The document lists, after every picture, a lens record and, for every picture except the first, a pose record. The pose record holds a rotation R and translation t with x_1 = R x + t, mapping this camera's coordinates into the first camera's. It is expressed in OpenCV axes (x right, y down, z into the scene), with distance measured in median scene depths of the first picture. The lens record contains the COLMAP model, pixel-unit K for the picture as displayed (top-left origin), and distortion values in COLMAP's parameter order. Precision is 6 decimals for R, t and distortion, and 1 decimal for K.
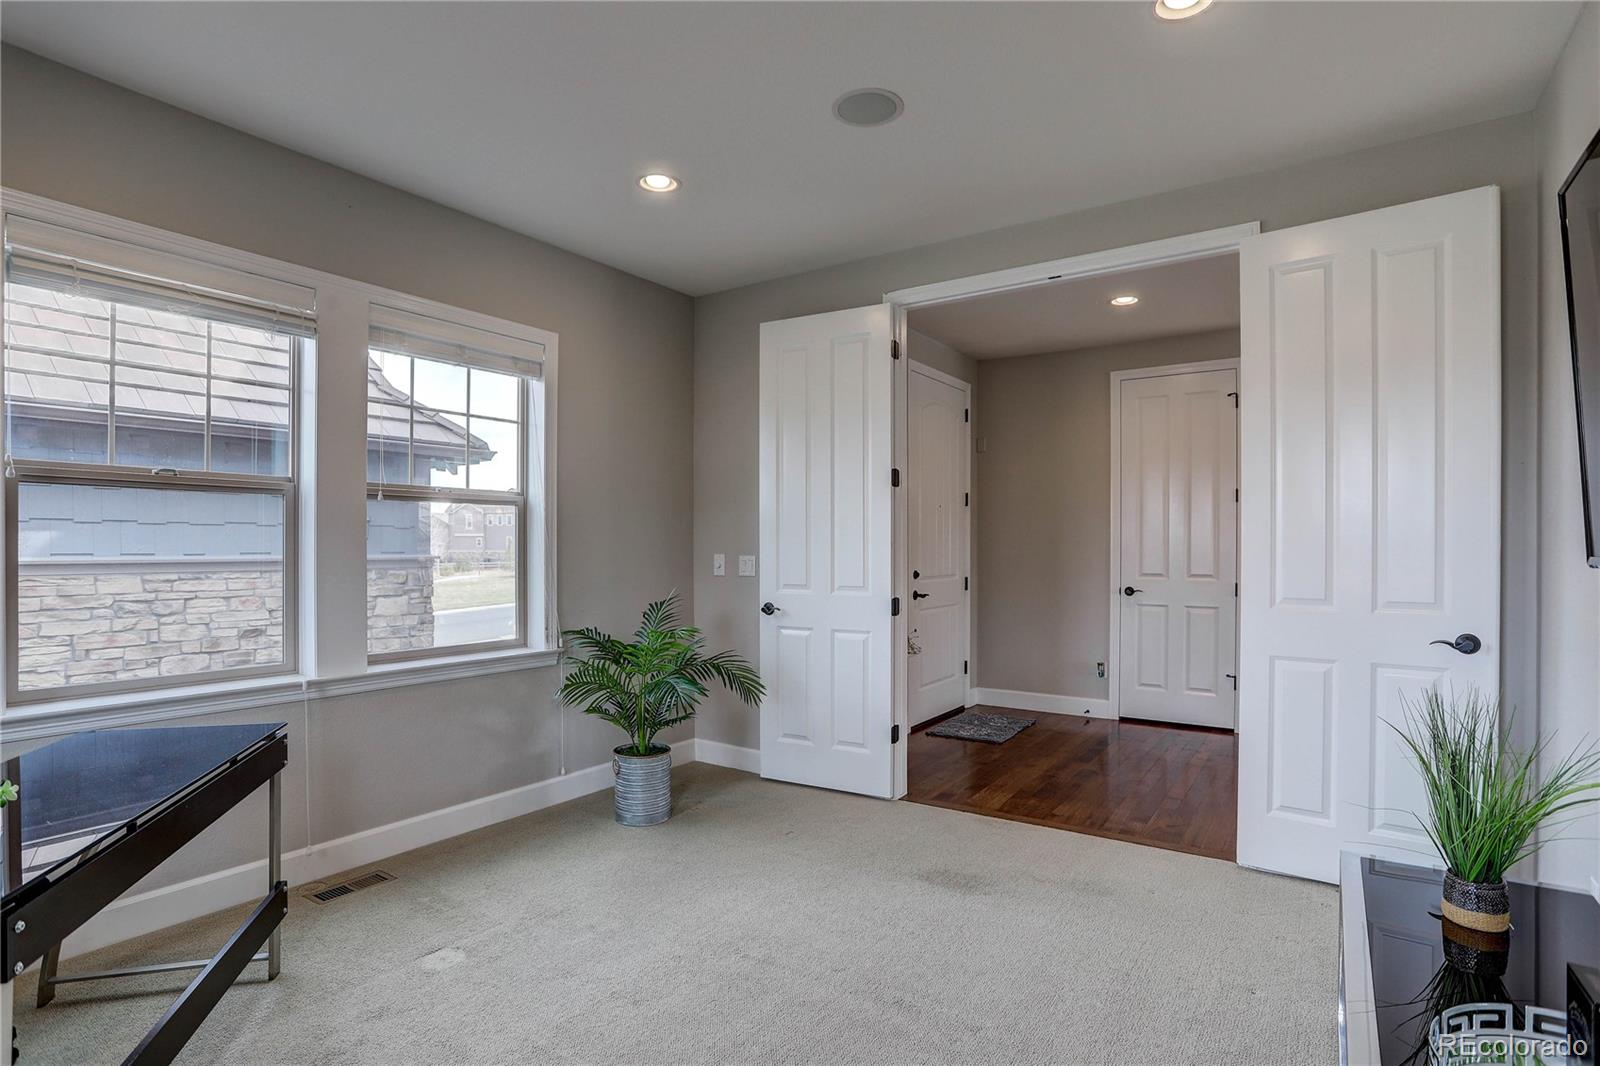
lens RADIAL K [[843.0, 0, 799.7], [0, 843.0, 538.6], [0, 0, 1]] dist [0.000407, 0.000167]
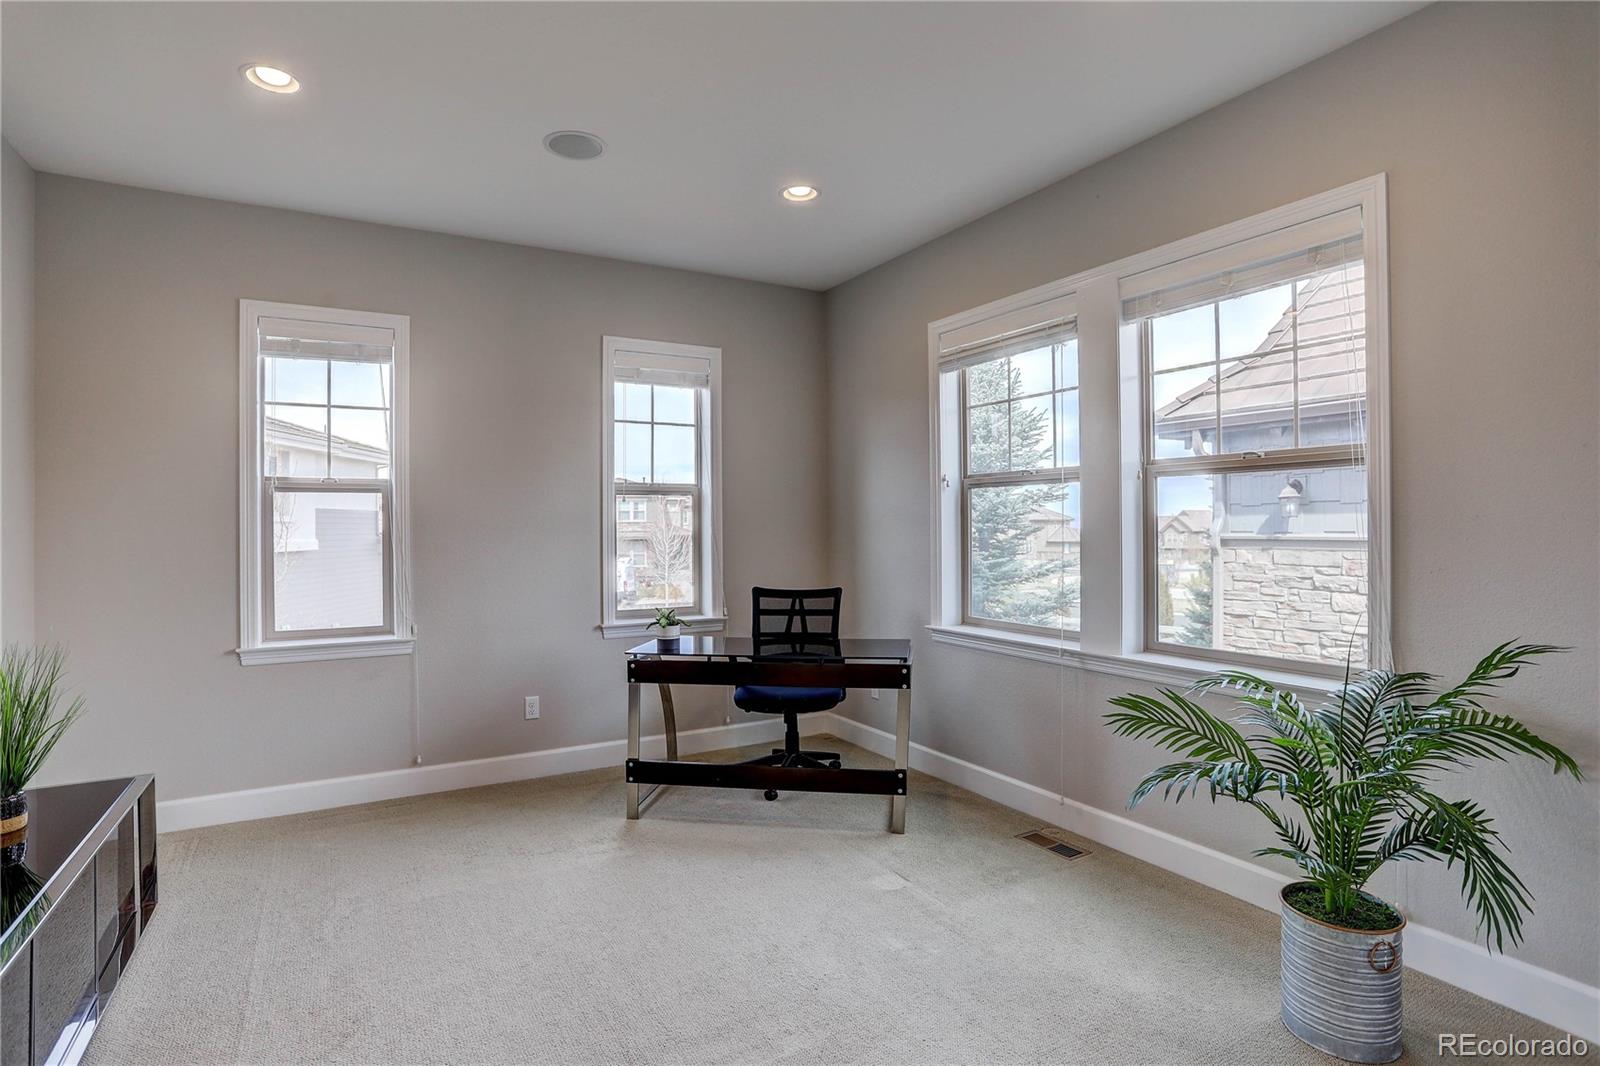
lens RADIAL K [[843.0, 0, 799.3], [0, 843.0, 526.4], [0, 0, 1]] dist [0.000407, 0.000167]
pose [[-0.449135, 0.013544, -0.893361, 0.553506], [0.016589, 0.999839, 0.006818, -0.007085], [0.893310, -0.011758, -0.449288, 1.156176]]
